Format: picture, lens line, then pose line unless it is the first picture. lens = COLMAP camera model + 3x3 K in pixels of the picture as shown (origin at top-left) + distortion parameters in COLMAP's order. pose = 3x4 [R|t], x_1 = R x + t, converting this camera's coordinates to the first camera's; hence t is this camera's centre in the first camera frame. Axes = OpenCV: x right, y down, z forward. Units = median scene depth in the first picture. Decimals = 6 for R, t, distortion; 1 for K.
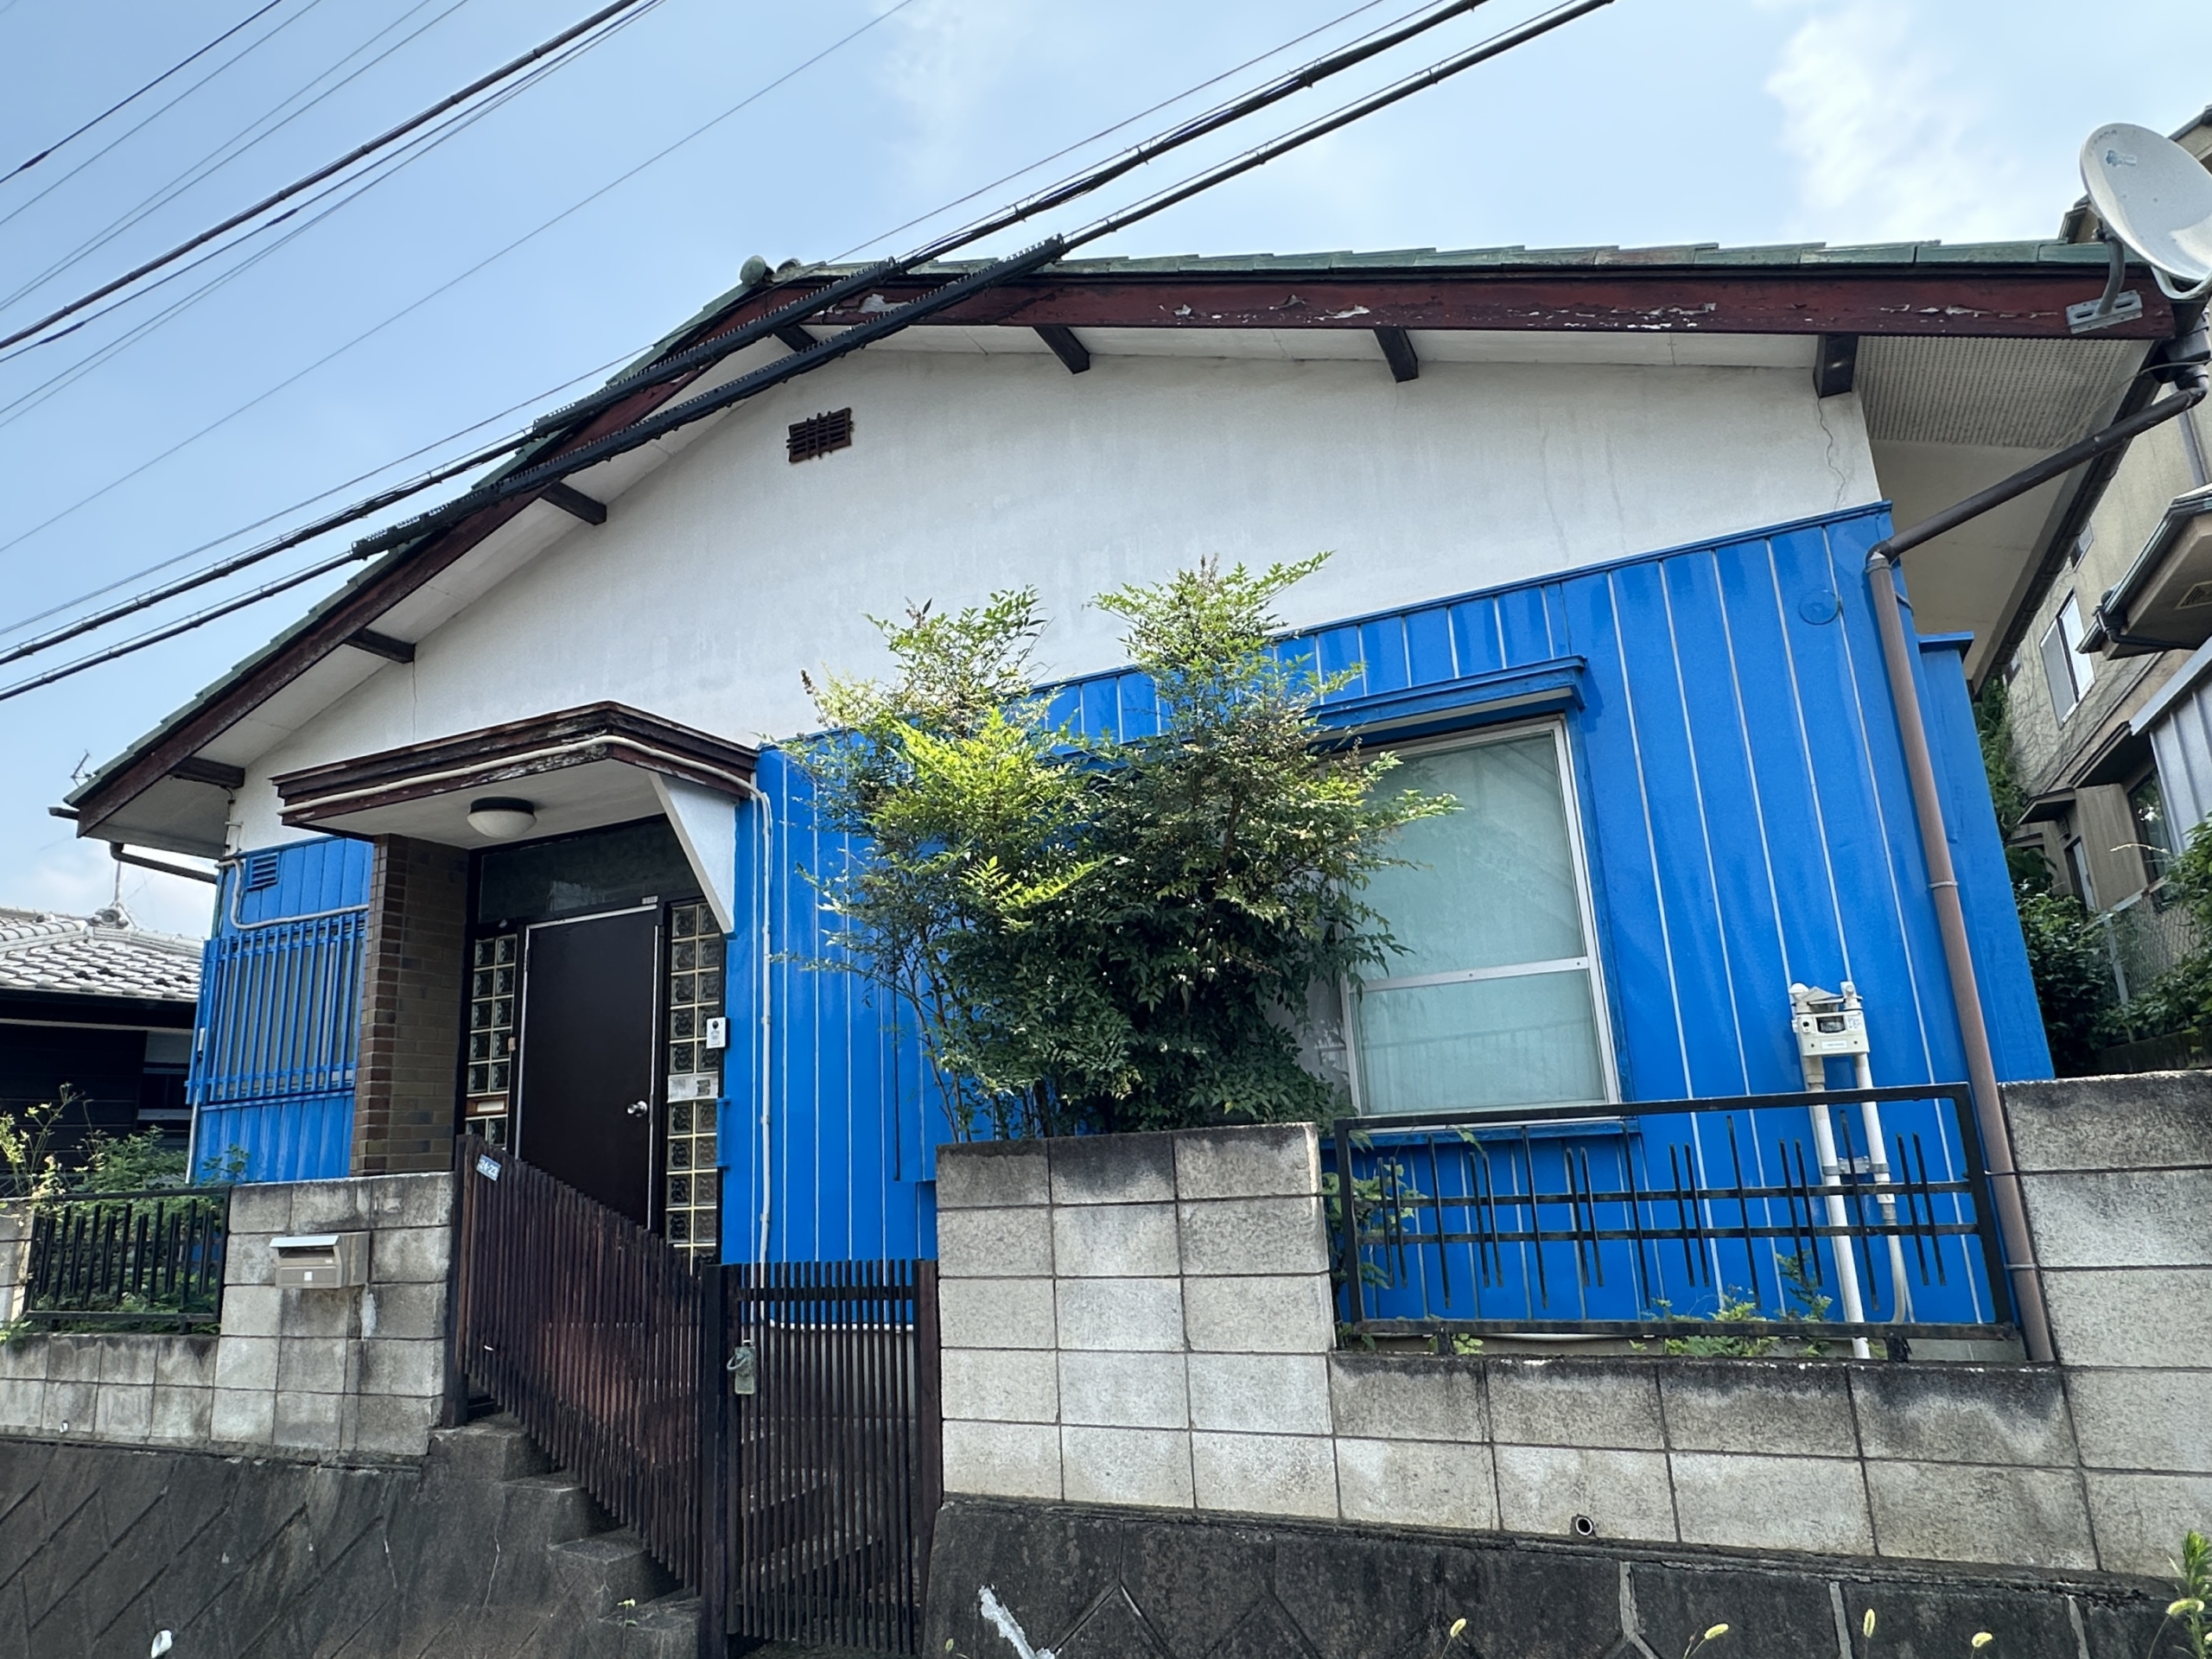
lens RADIAL K [[1314.2, 0, 1109.2], [0, 1314.2, 834.8], [0, 0, 1]] dist [-0.002198, 0.001314]
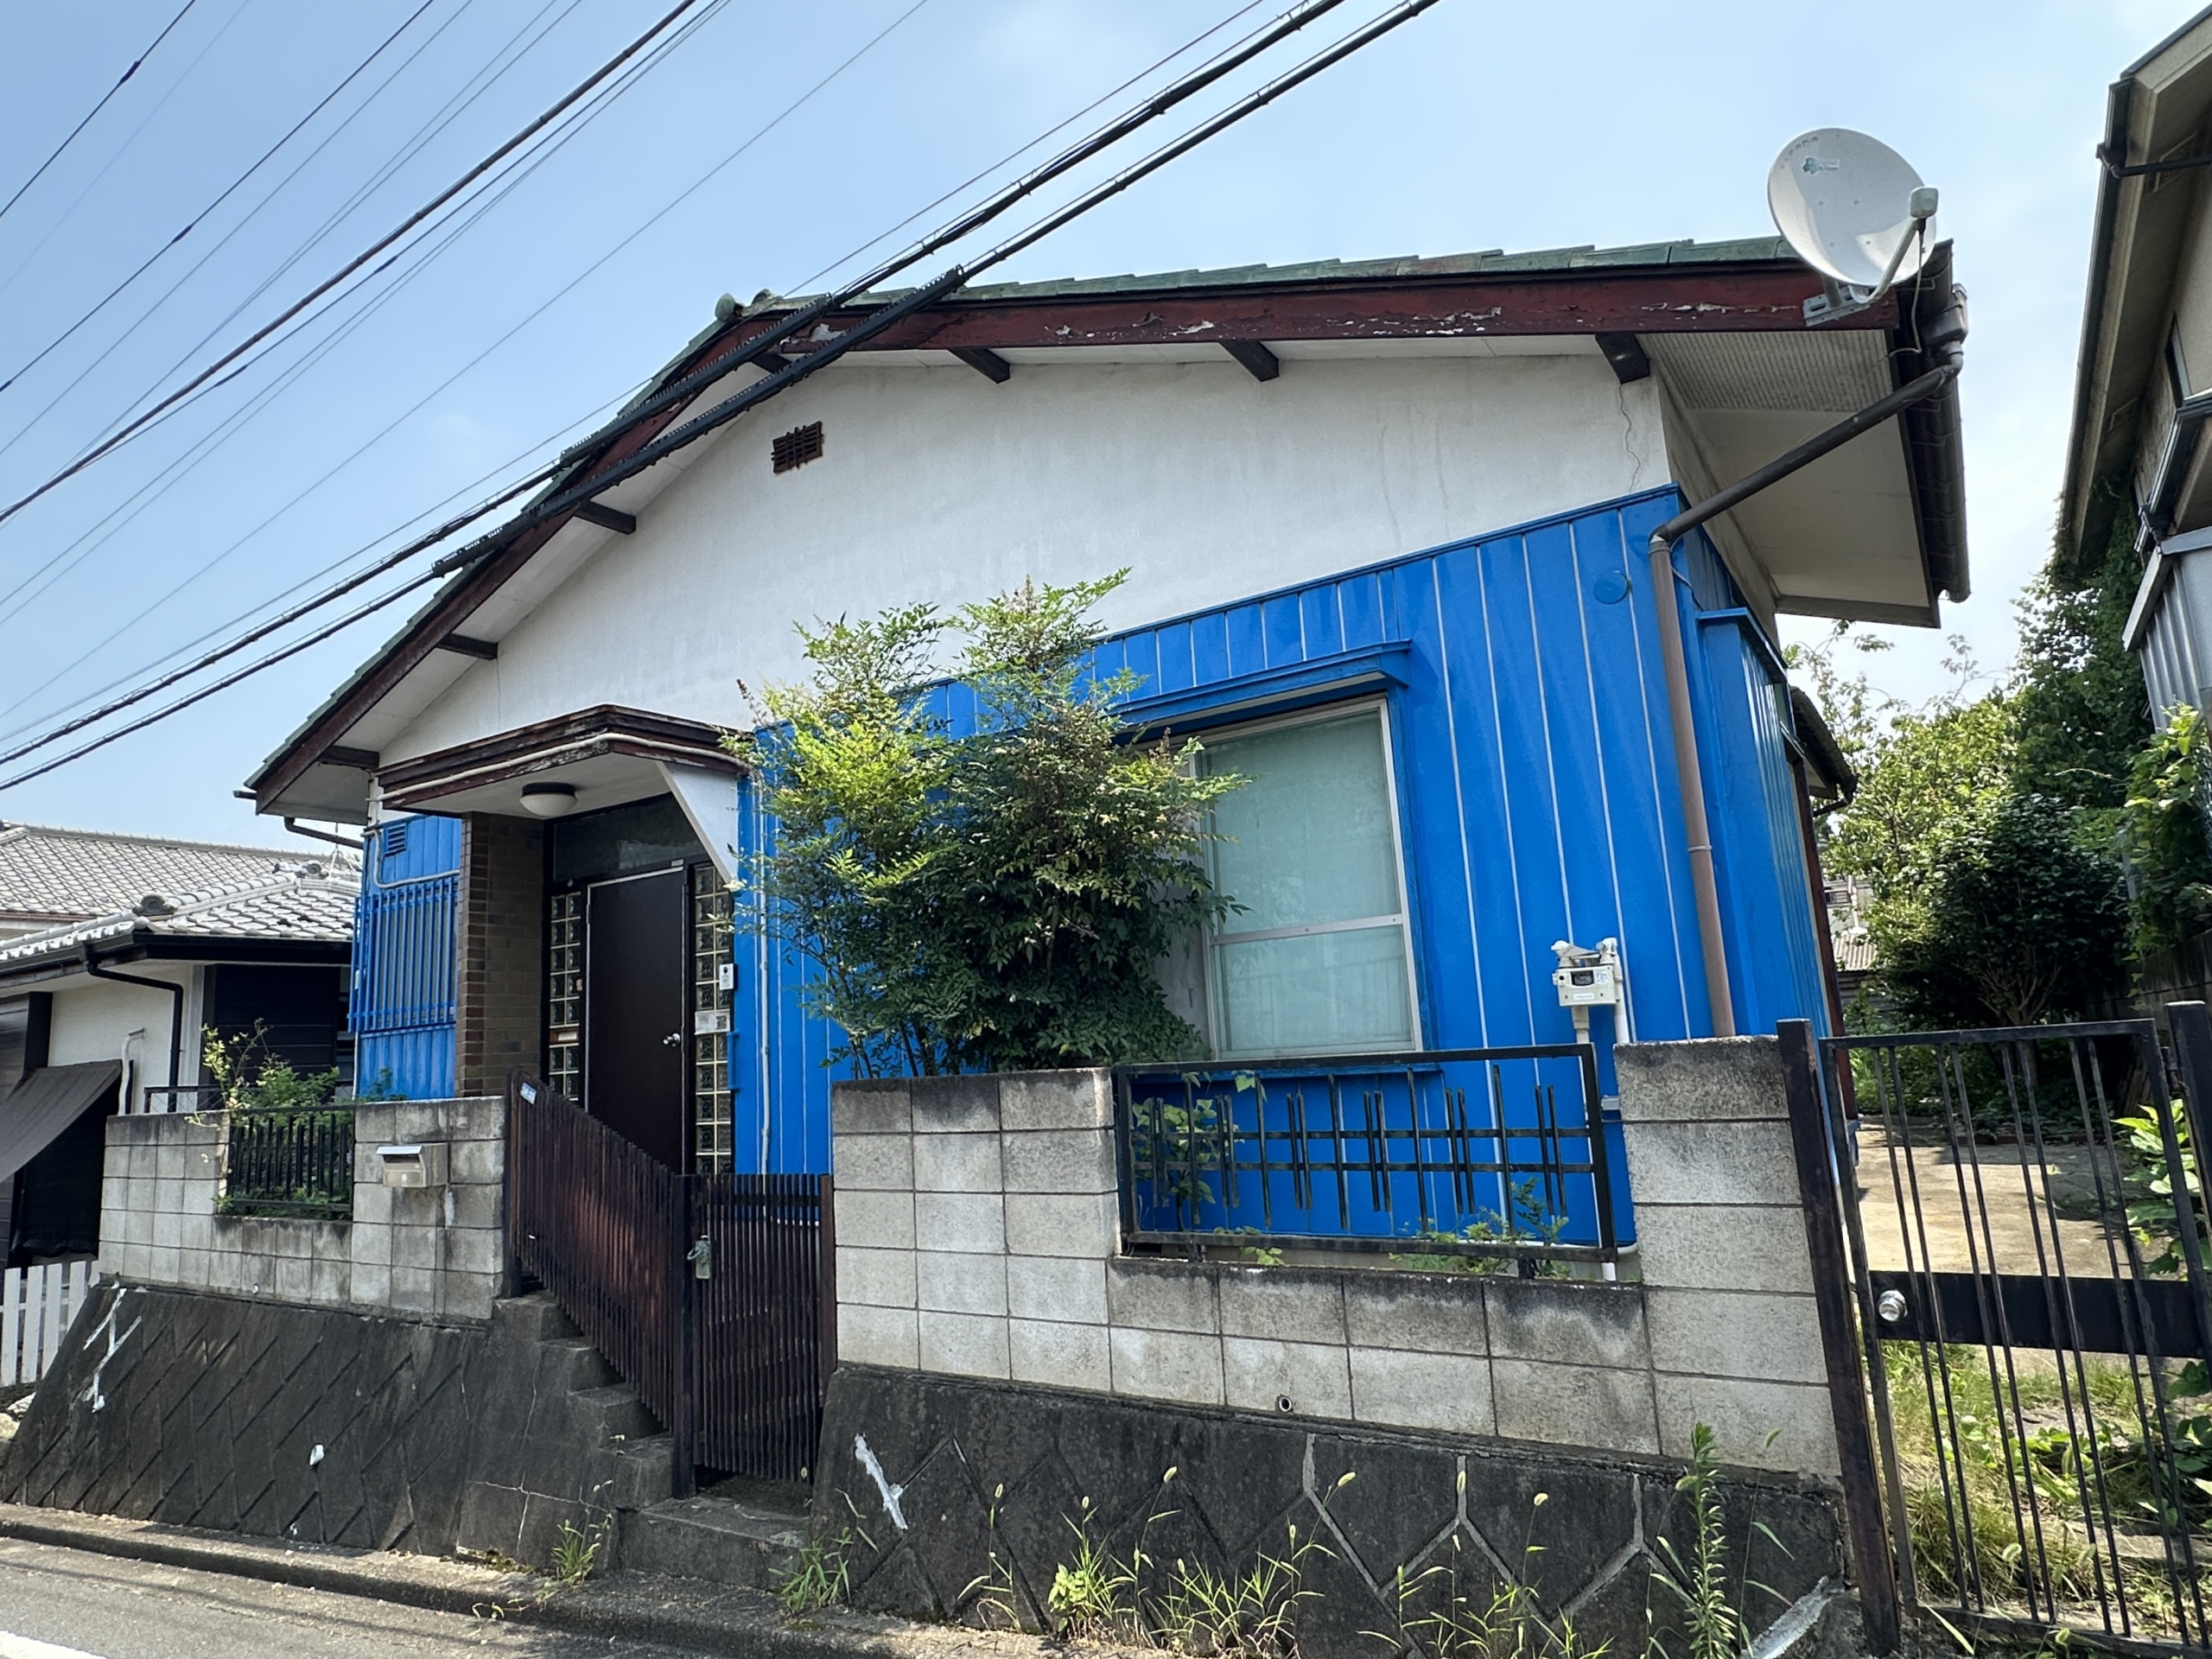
lens RADIAL K [[1295.7, 0, 1103.8], [0, 1295.7, 826.6], [0, 0, 1]] dist [-0.000251, -0.004113]
pose [[0.988873, -0.027233, -0.146245, 0.258951], [0.037159, 0.997156, 0.065568, -0.058231], [0.144043, -0.070273, 0.987073, -0.107950]]
